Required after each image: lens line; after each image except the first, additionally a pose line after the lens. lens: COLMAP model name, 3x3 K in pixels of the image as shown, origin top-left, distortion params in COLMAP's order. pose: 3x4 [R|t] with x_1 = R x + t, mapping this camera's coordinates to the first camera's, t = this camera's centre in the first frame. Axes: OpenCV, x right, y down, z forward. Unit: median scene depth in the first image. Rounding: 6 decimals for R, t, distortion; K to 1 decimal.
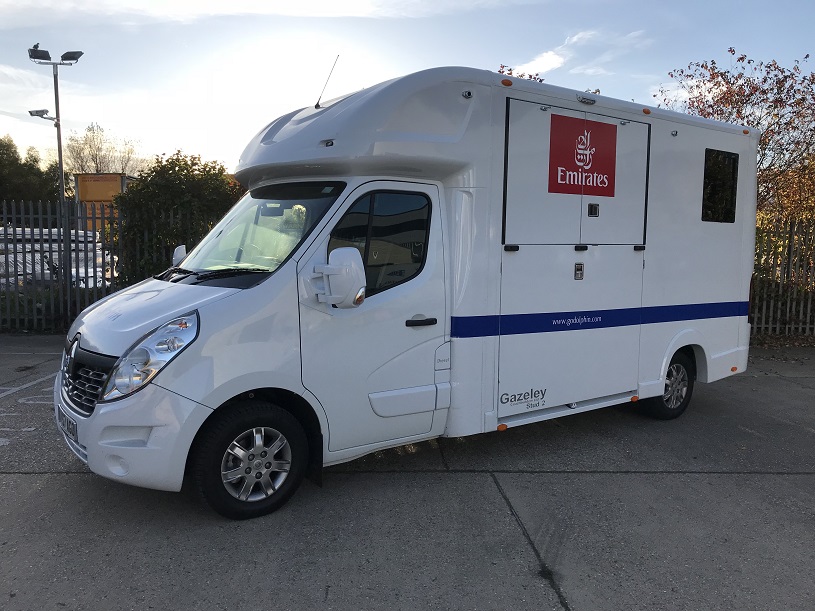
lens RADIAL K [[658.7, 0, 407.5], [0, 658.7, 305.5], [0, 0, 1]] dist [0.013266, -0.006445]
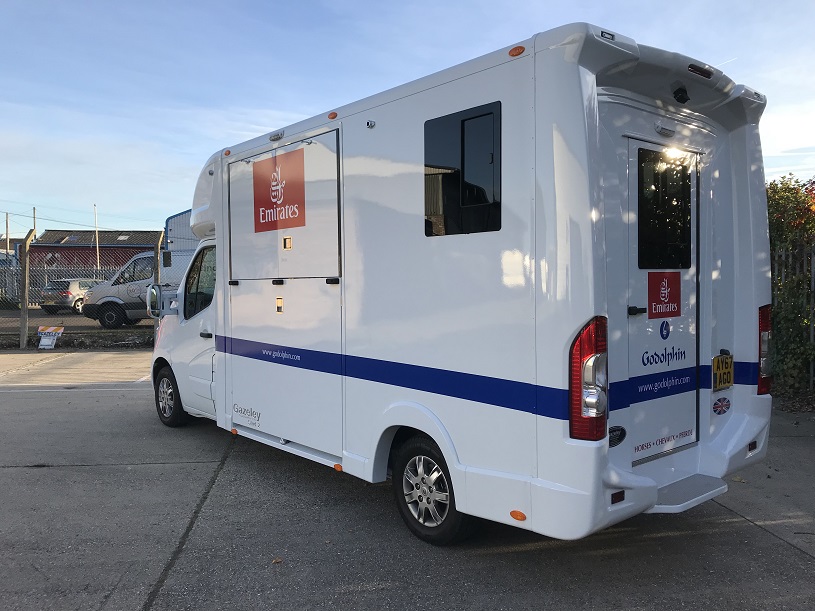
lens RADIAL K [[658.7, 0, 407.5], [0, 658.7, 305.5], [0, 0, 1]] dist [0.013266, -0.006445]
pose [[0.083072, 0.024304, -0.996247, 1.295339], [-0.080346, 0.996611, 0.017613, -0.086627], [0.993299, 0.078581, 0.084744, 1.127872]]
